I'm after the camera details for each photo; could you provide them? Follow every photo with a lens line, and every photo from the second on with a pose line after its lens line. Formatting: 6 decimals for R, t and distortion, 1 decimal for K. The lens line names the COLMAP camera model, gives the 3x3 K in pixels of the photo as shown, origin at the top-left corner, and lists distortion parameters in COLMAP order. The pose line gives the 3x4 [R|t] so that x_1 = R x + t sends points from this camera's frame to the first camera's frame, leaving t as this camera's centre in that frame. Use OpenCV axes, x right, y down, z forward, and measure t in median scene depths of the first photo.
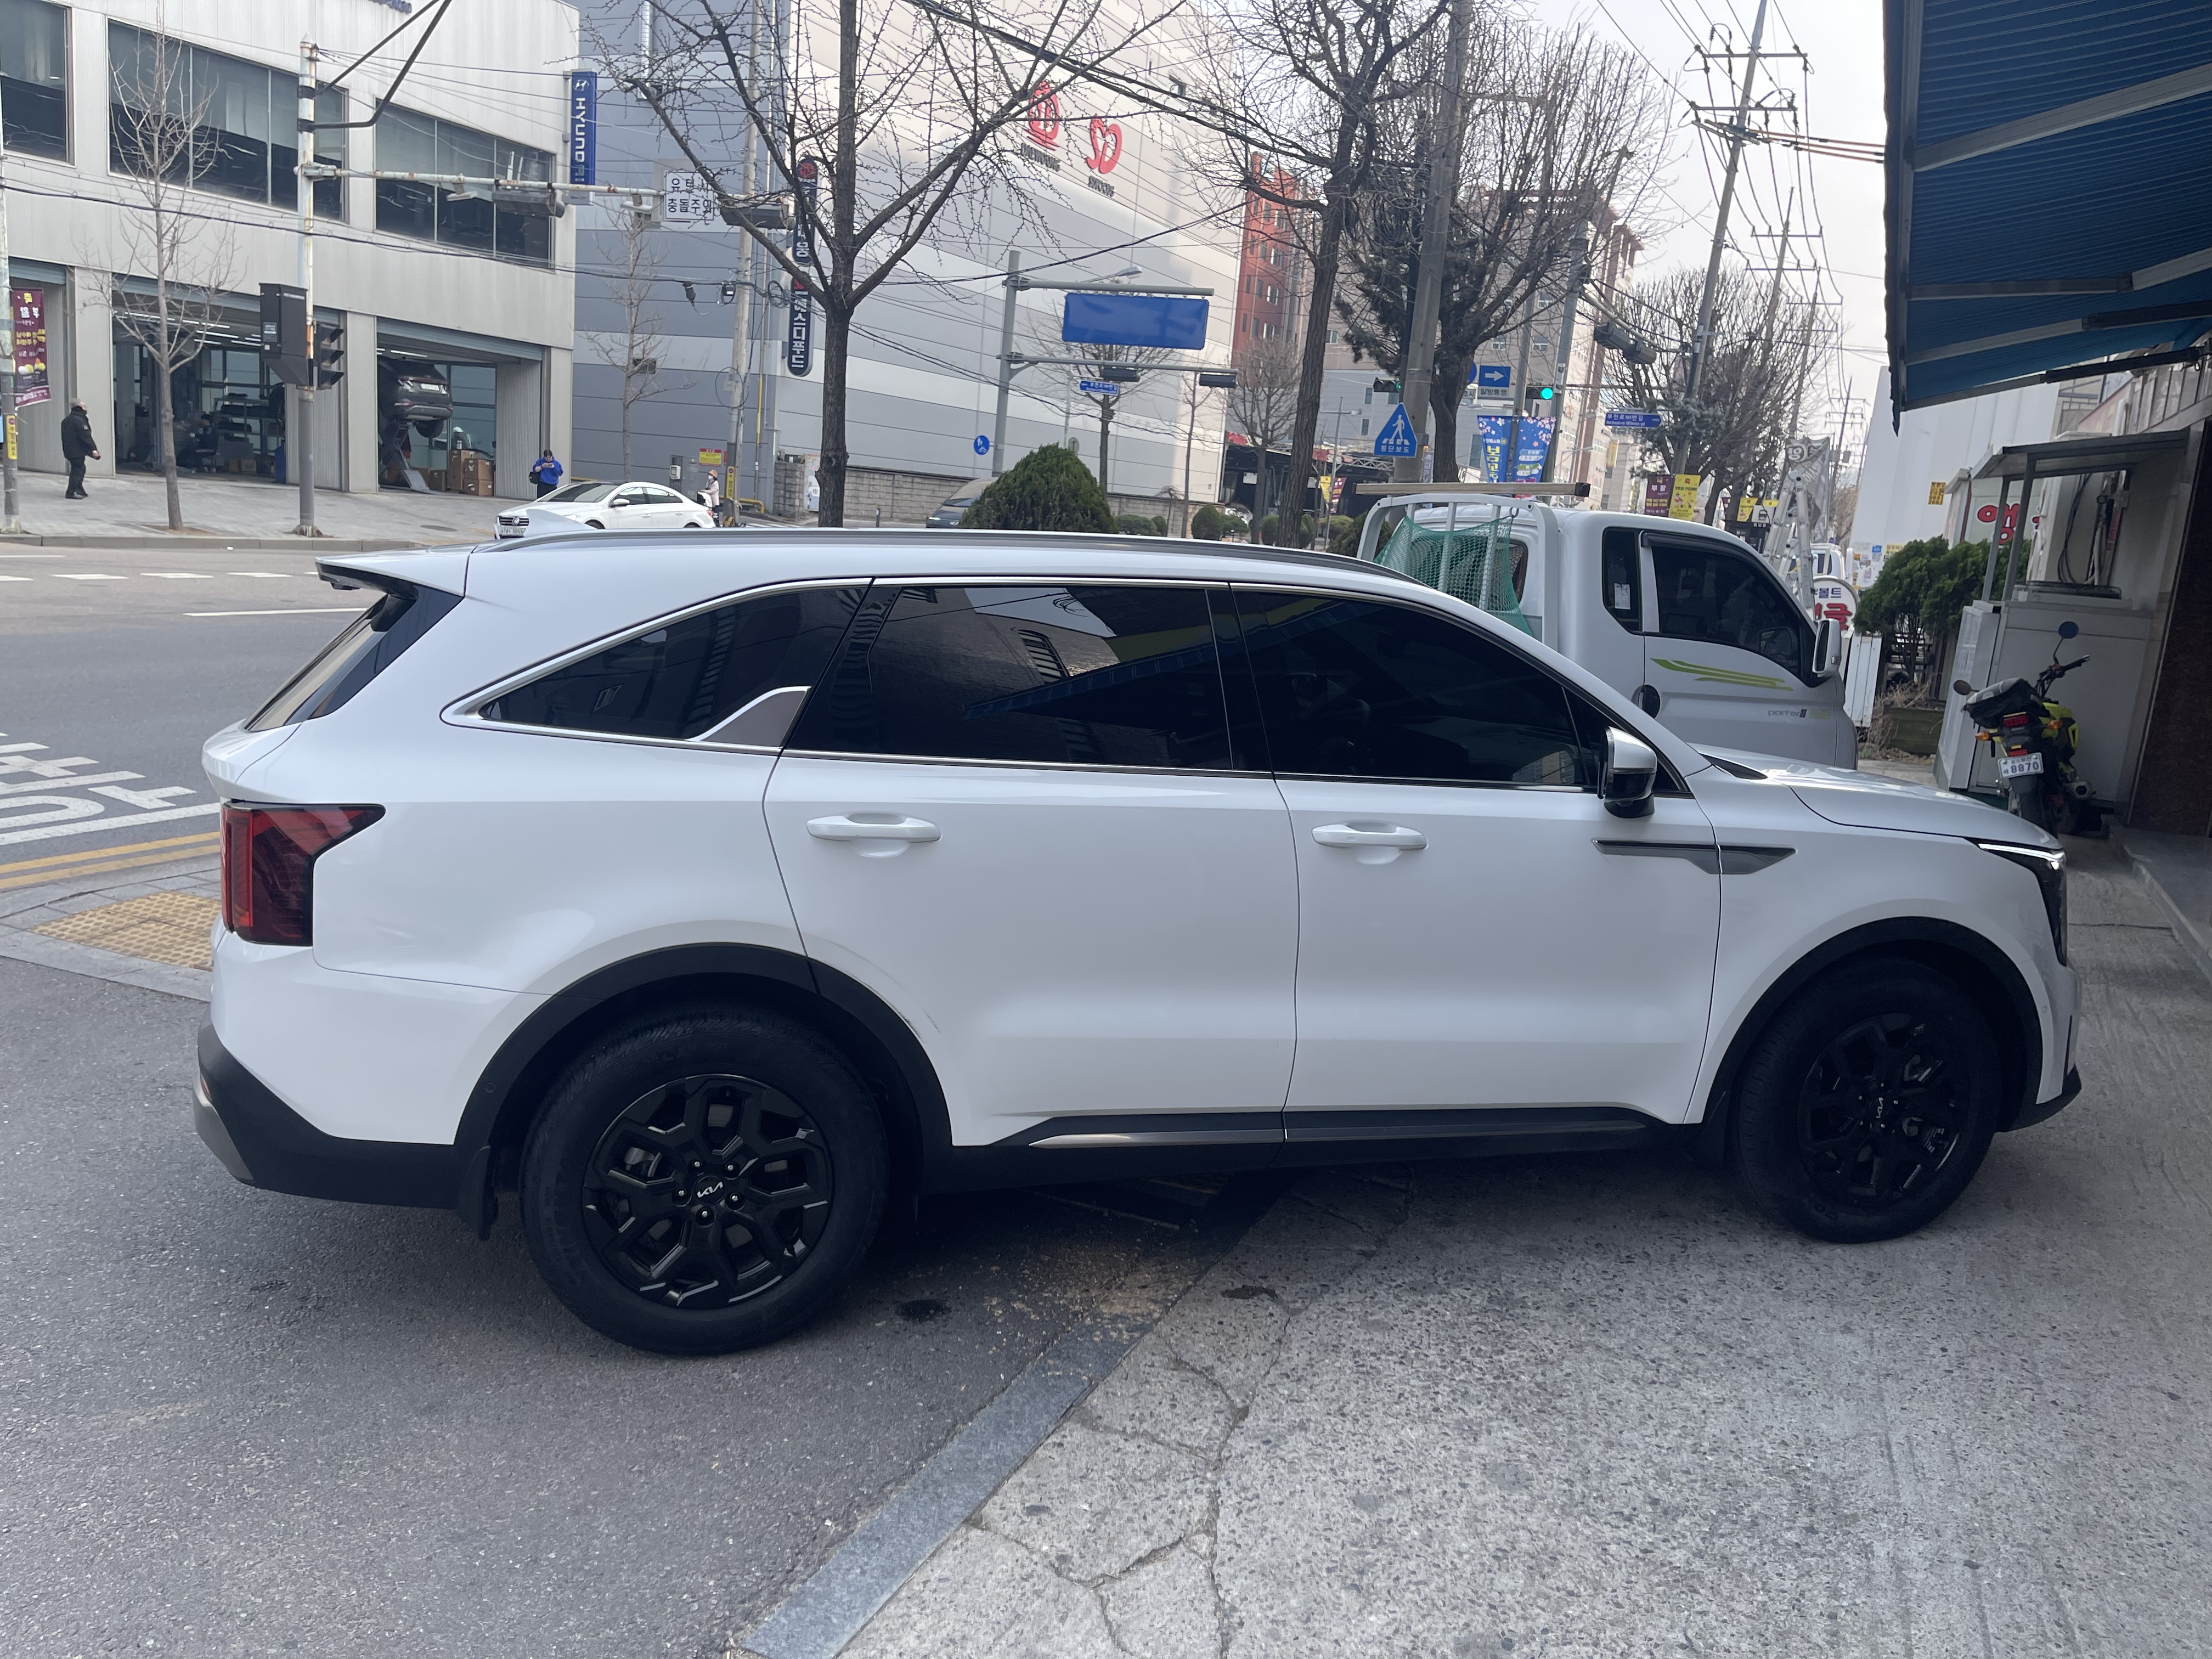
lens RADIAL K [[1684.4, 0, 1106.0], [0, 1684.4, 829.5], [0, 0, 1]] dist [0.006042, 0.000407]
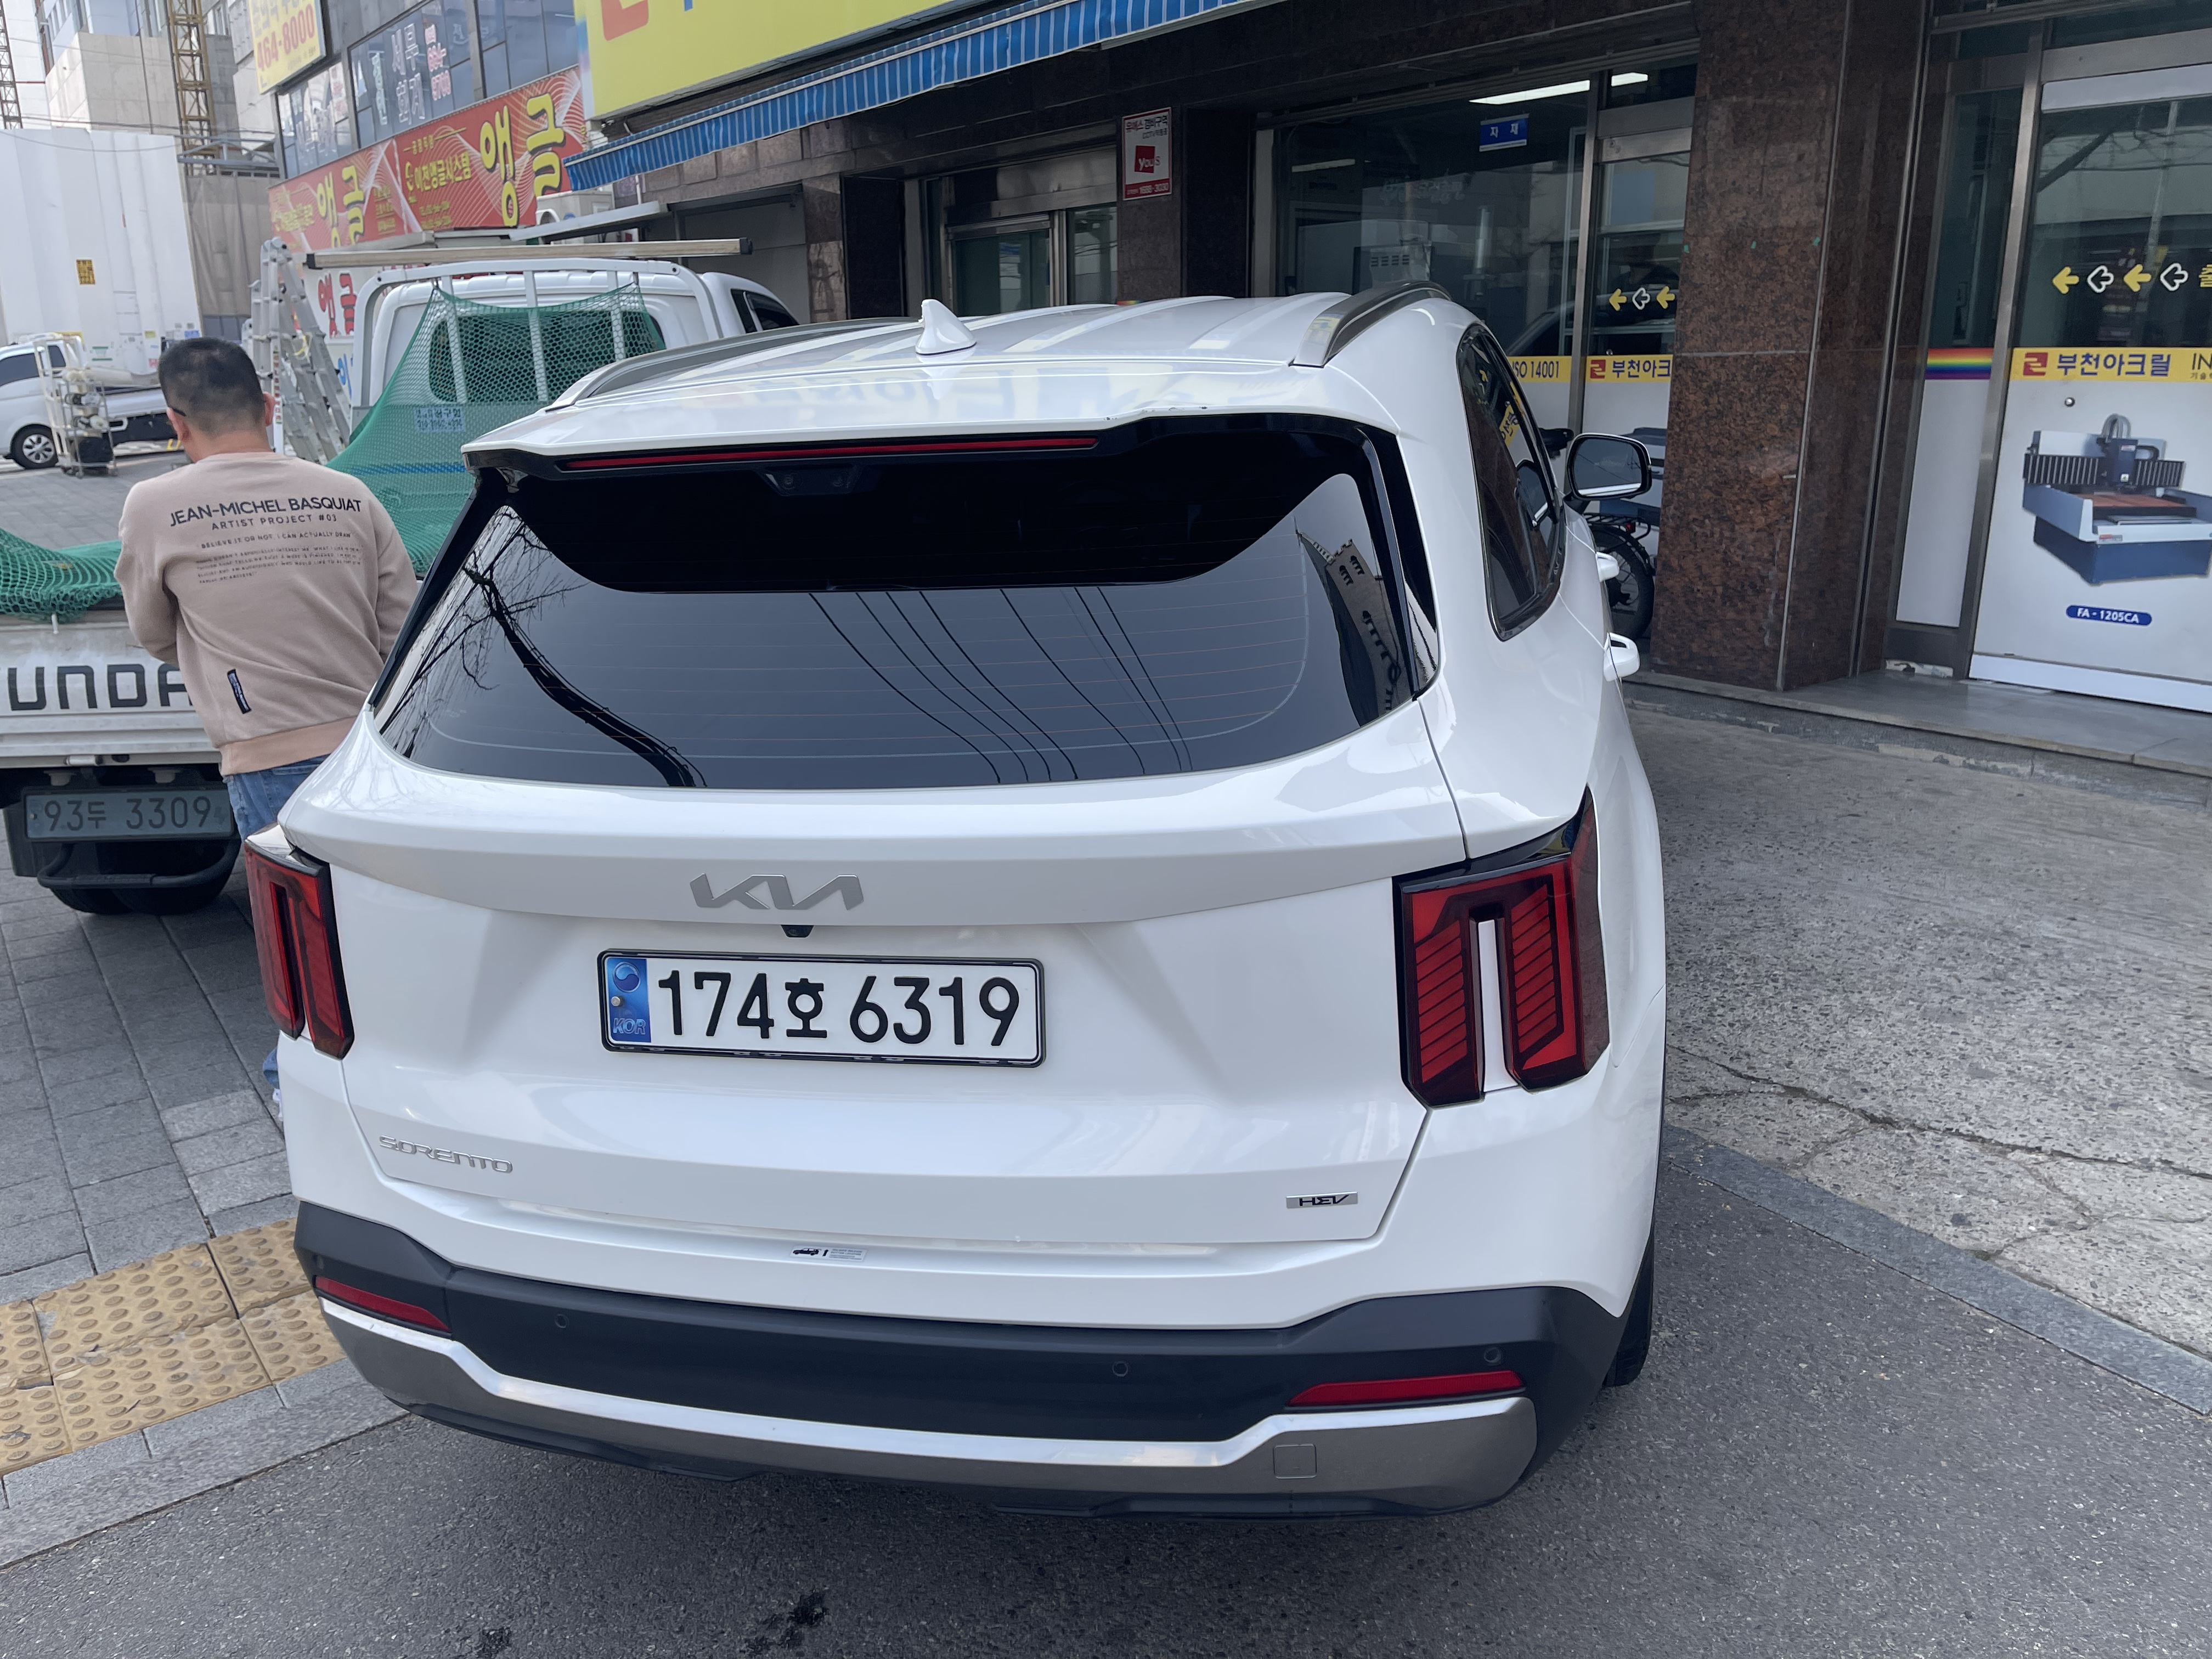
lens RADIAL K [[1644.5, 0, 1106.0], [0, 1644.5, 829.5], [0, 0, 1]] dist [0.075335, -0.141428]
pose [[0.482859, -0.319438, 0.815357, -1.007746], [0.216712, 0.945721, 0.242173, -0.176898], [-0.848459, 0.059762, 0.525876, 0.859559]]
